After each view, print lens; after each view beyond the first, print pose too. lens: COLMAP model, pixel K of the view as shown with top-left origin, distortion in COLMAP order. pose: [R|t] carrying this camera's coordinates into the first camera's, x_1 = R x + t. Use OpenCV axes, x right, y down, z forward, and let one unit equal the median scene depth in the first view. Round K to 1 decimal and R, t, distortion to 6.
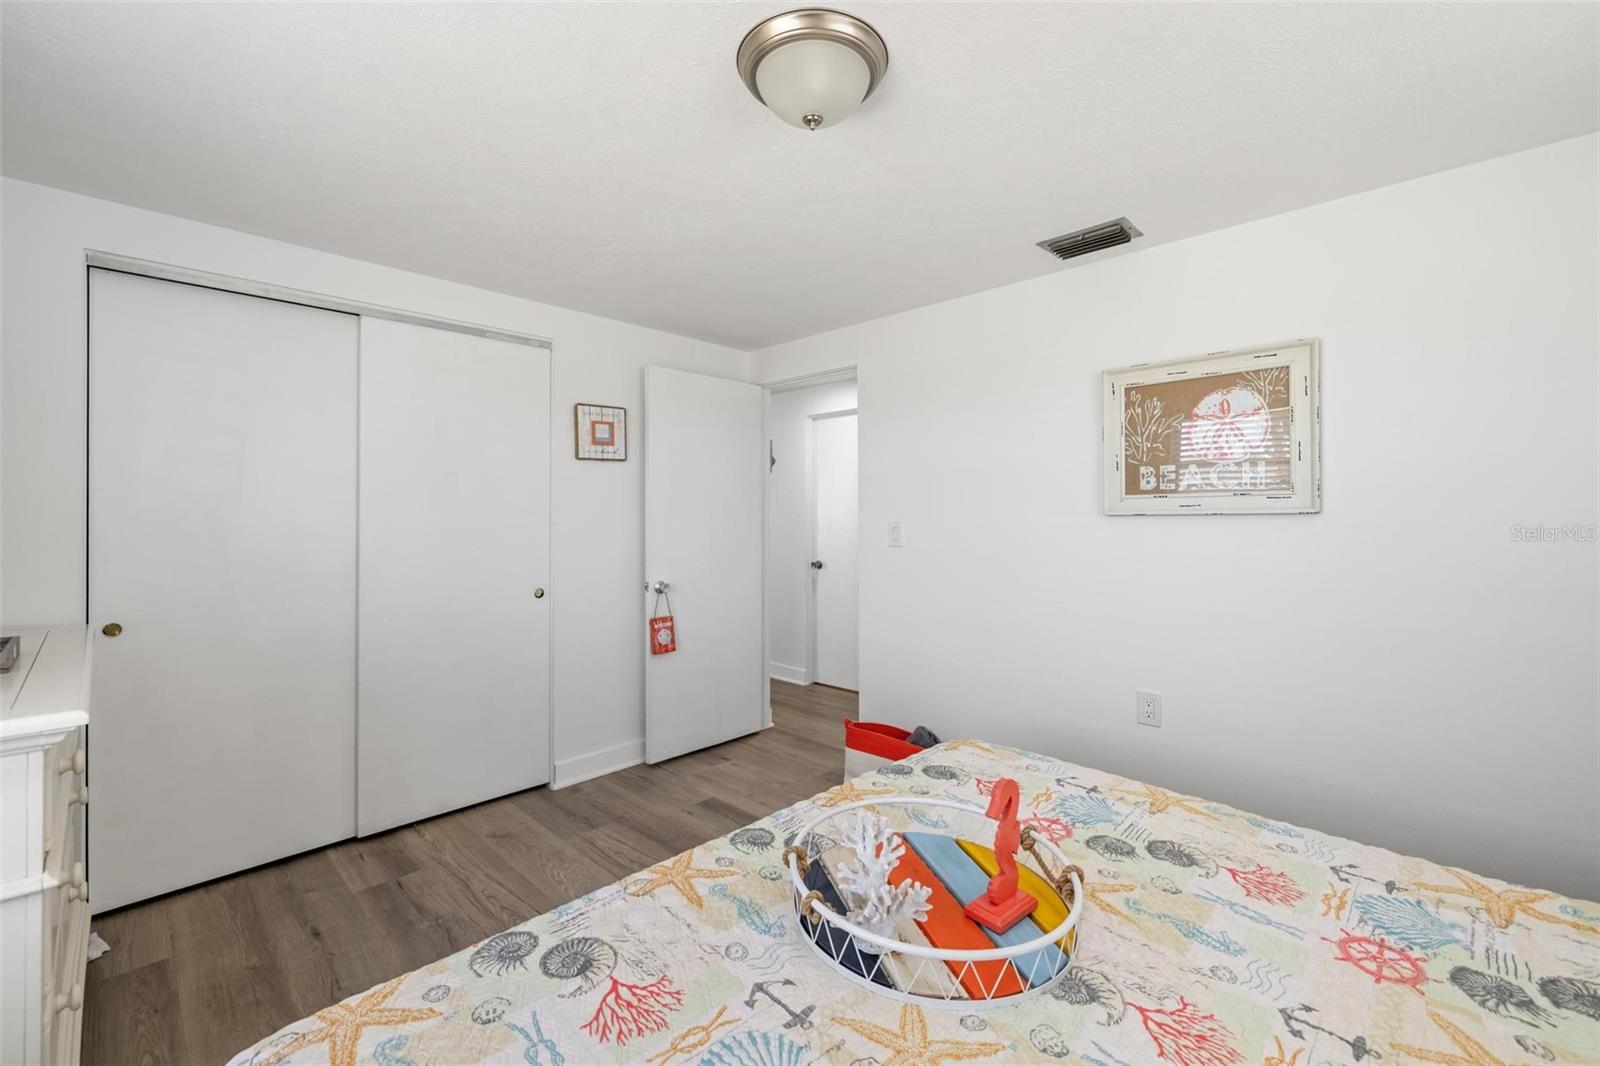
lens RADIAL K [[670.4, 0, 805.3], [0, 670.4, 519.3], [0, 0, 1]] dist [0.000626, 0.000064]
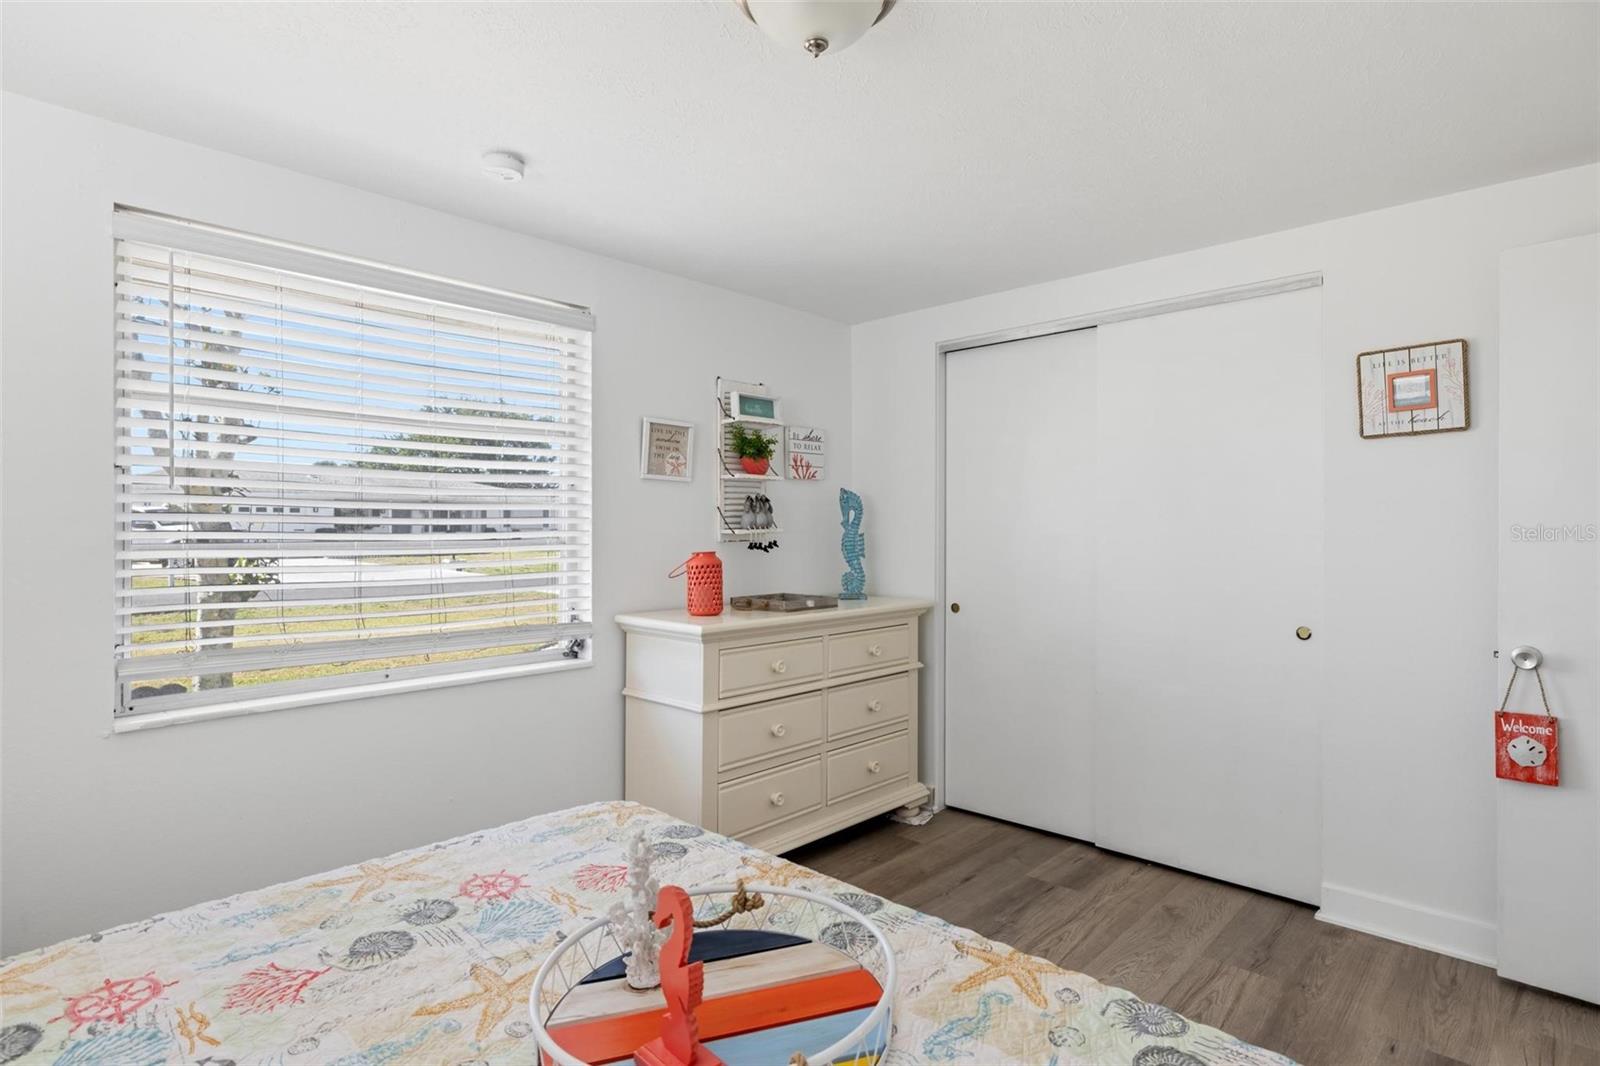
lens RADIAL K [[821.3, 0, 803.1], [0, 821.3, 532.7], [0, 0, 1]] dist [-0.002036, -0.000890]
pose [[0.014991, 0.002163, -0.999885, 0.474533], [-0.007219, 0.999972, 0.002055, 0.005030], [0.999862, 0.007188, 0.015006, 0.458918]]
